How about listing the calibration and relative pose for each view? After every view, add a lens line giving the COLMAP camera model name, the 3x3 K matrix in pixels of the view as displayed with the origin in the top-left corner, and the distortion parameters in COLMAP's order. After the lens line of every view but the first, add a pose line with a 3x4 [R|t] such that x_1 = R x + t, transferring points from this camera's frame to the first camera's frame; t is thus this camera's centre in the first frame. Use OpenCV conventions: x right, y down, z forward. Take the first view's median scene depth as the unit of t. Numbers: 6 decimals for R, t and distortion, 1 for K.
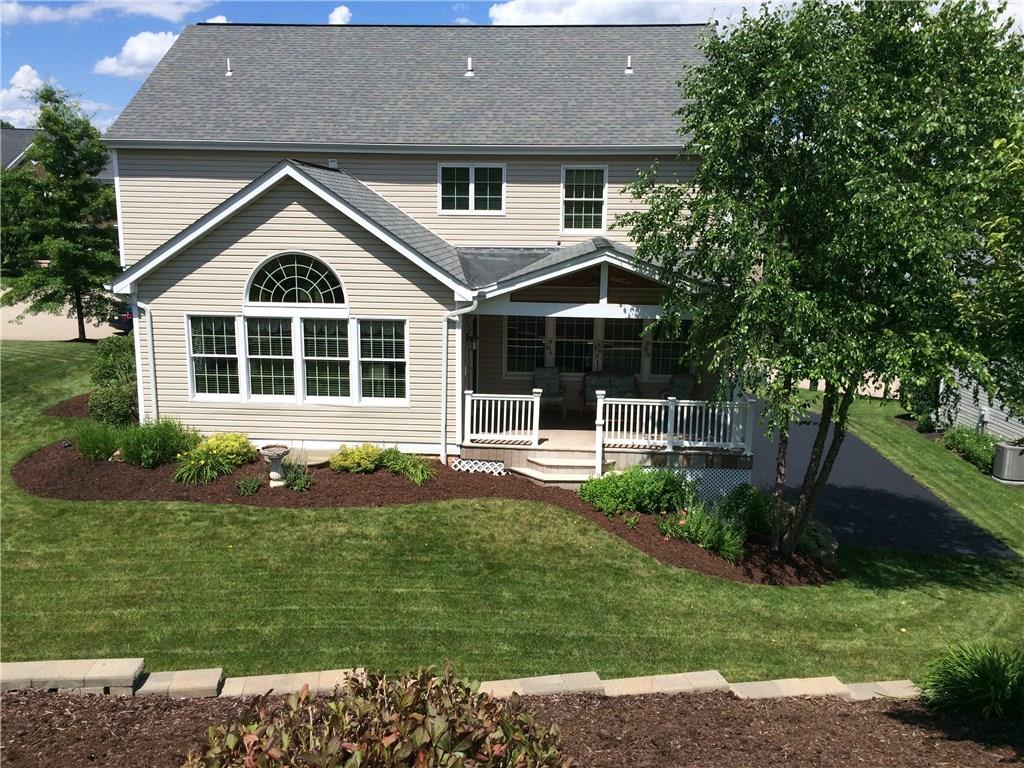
lens RADIAL K [[895.3, 0, 512.0], [0, 895.3, 384.0], [0, 0, 1]] dist [-0.001699, -0.003371]
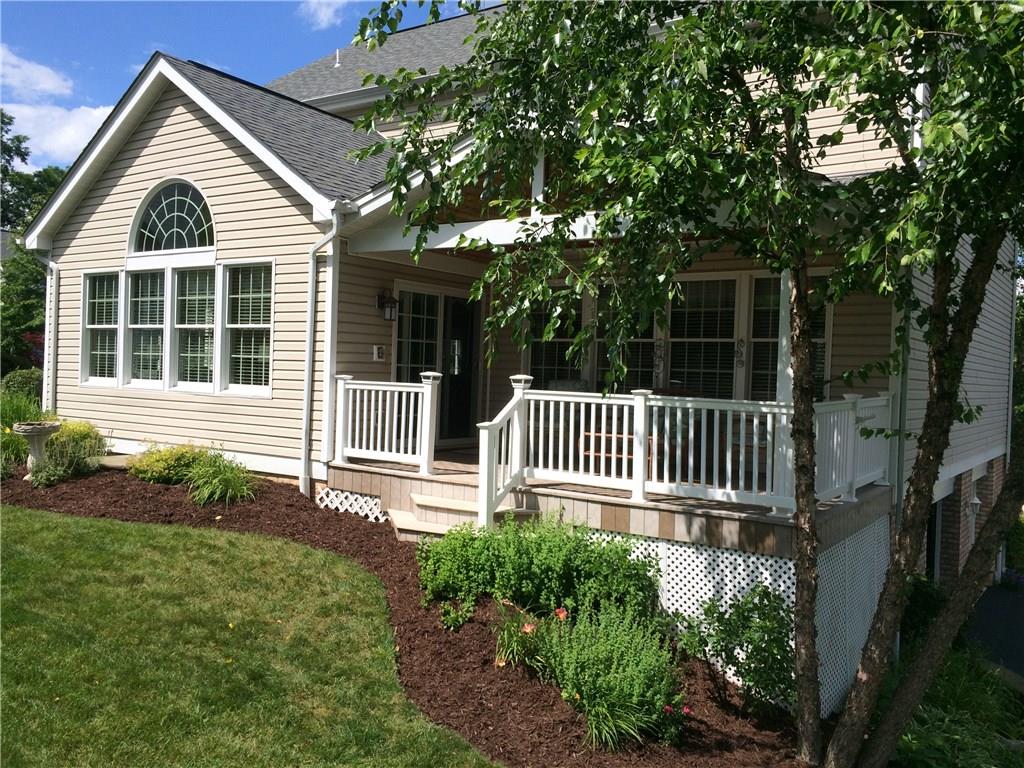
lens RADIAL K [[895.3, 0, 512.0], [0, 895.3, 384.0], [0, 0, 1]] dist [-0.001699, -0.003371]
pose [[0.855540, 0.017330, -0.517447, 0.366026], [-0.114927, 0.980862, -0.157169, 0.097121], [0.504821, 0.193933, 0.841158, 0.548414]]
